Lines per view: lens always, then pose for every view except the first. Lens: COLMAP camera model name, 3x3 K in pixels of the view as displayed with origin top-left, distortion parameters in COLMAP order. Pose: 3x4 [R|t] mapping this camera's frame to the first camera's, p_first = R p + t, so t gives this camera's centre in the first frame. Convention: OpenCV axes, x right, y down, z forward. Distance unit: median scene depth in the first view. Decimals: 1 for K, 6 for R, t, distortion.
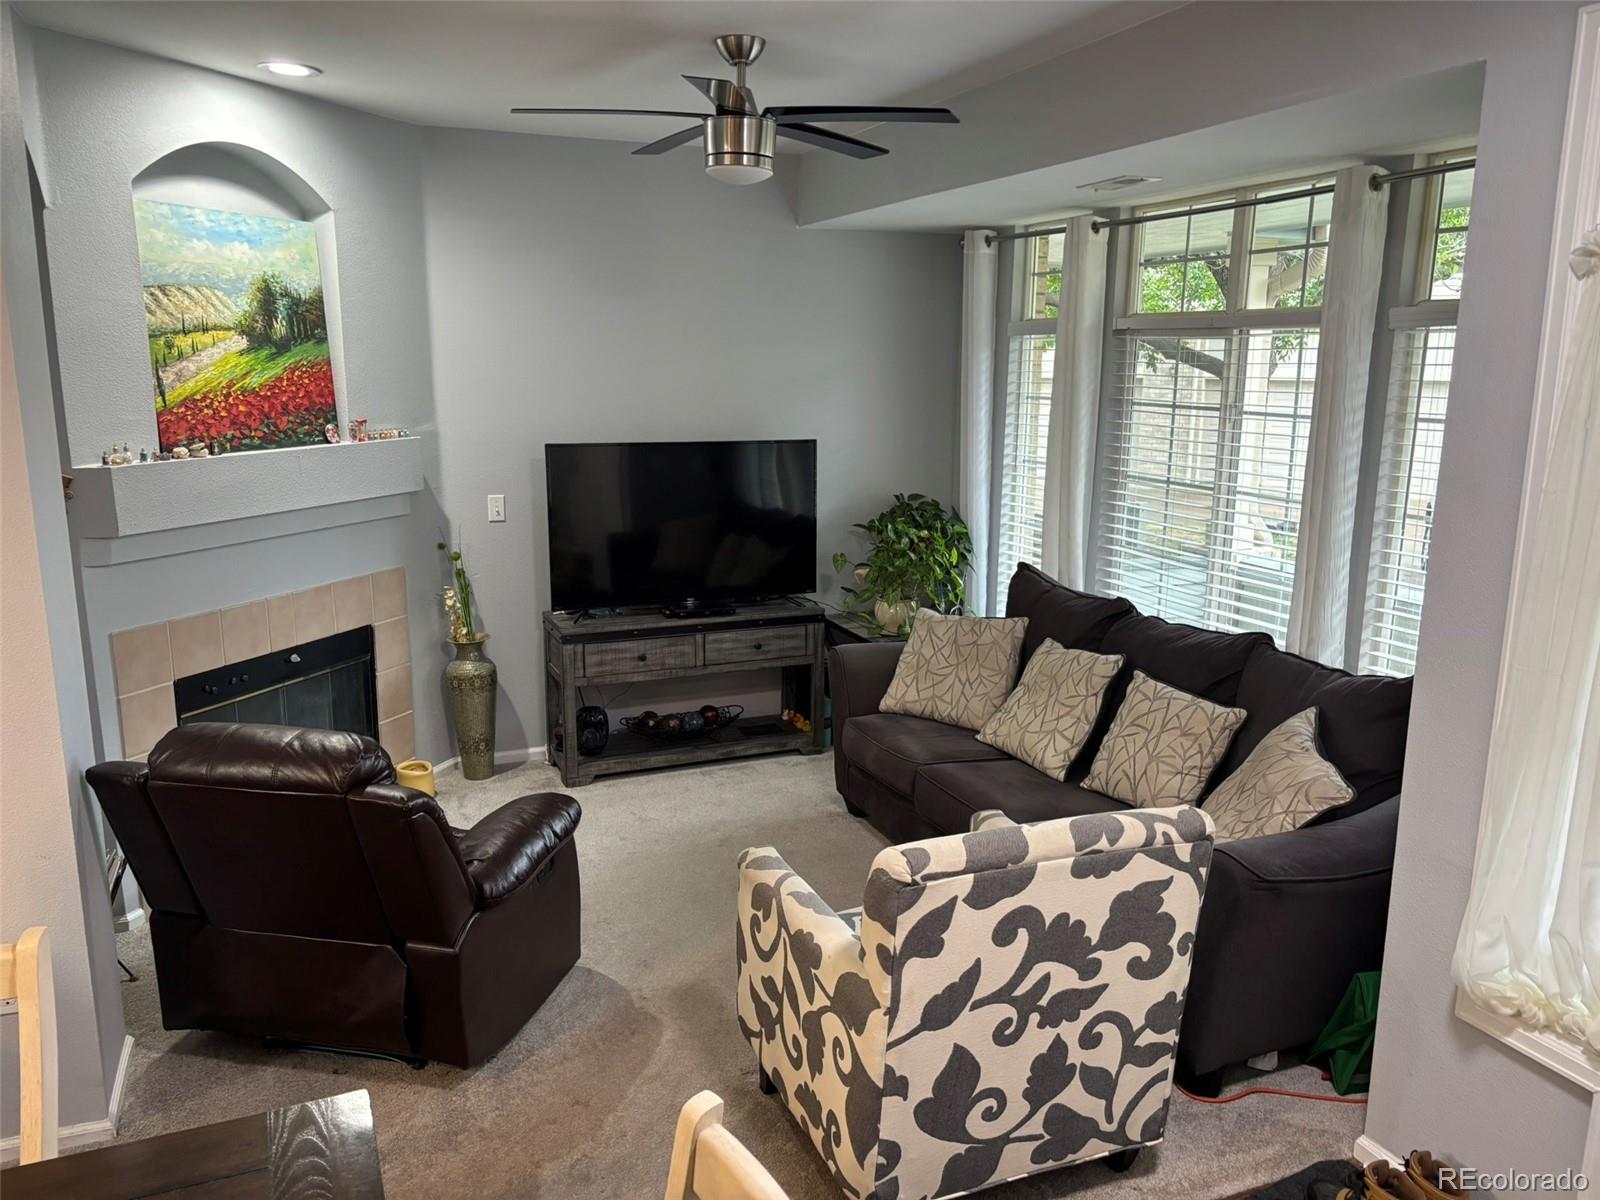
lens RADIAL K [[1216.1, 0, 799.3], [0, 1216.1, 605.3], [0, 0, 1]] dist [0.011298, 0.001900]
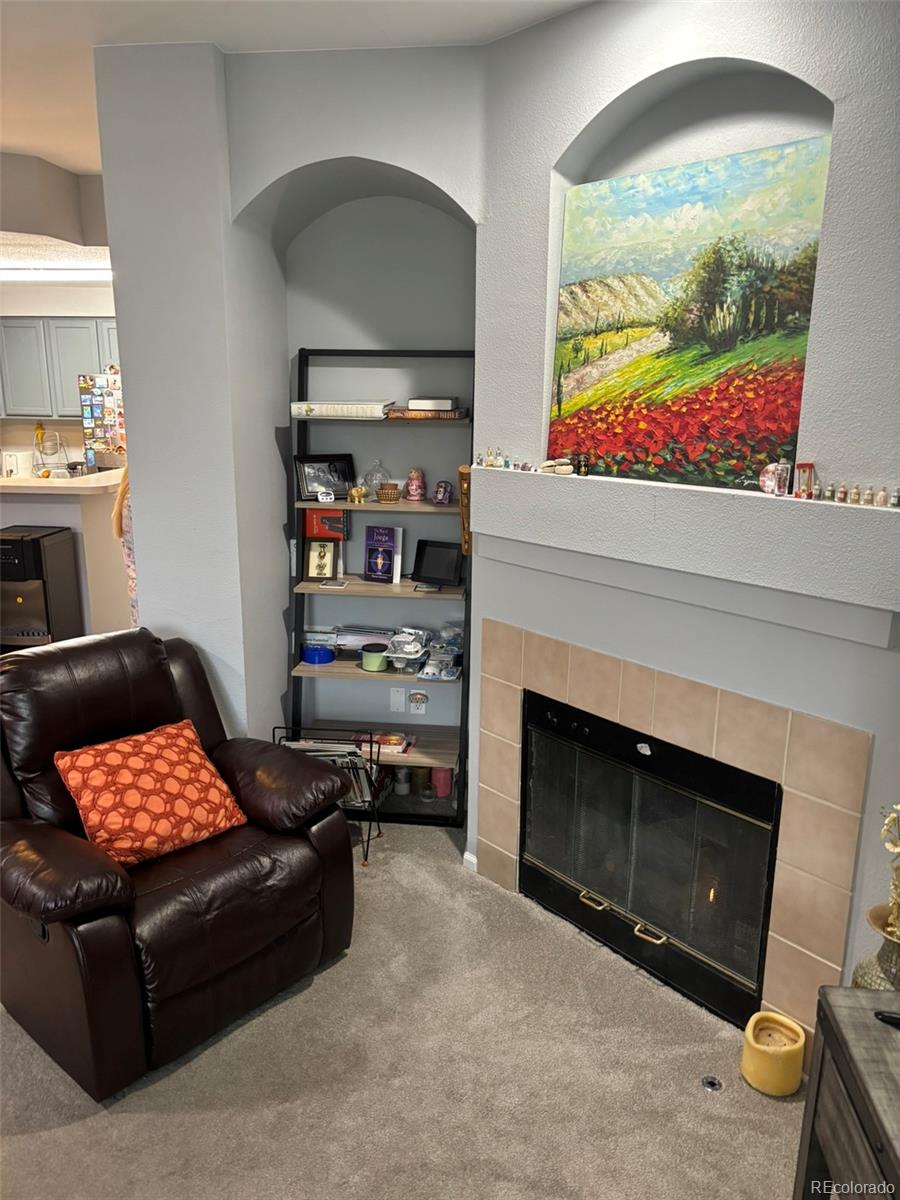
lens RADIAL K [[912.1, 0, 449.8], [0, 912.1, 599.2], [0, 0, 1]] dist [0.011298, 0.001900]
pose [[-0.469960, 0.203370, -0.858940, 0.138467], [-0.181096, 0.930181, 0.319323, -0.225862], [0.863911, 0.305620, -0.400318, 1.175684]]
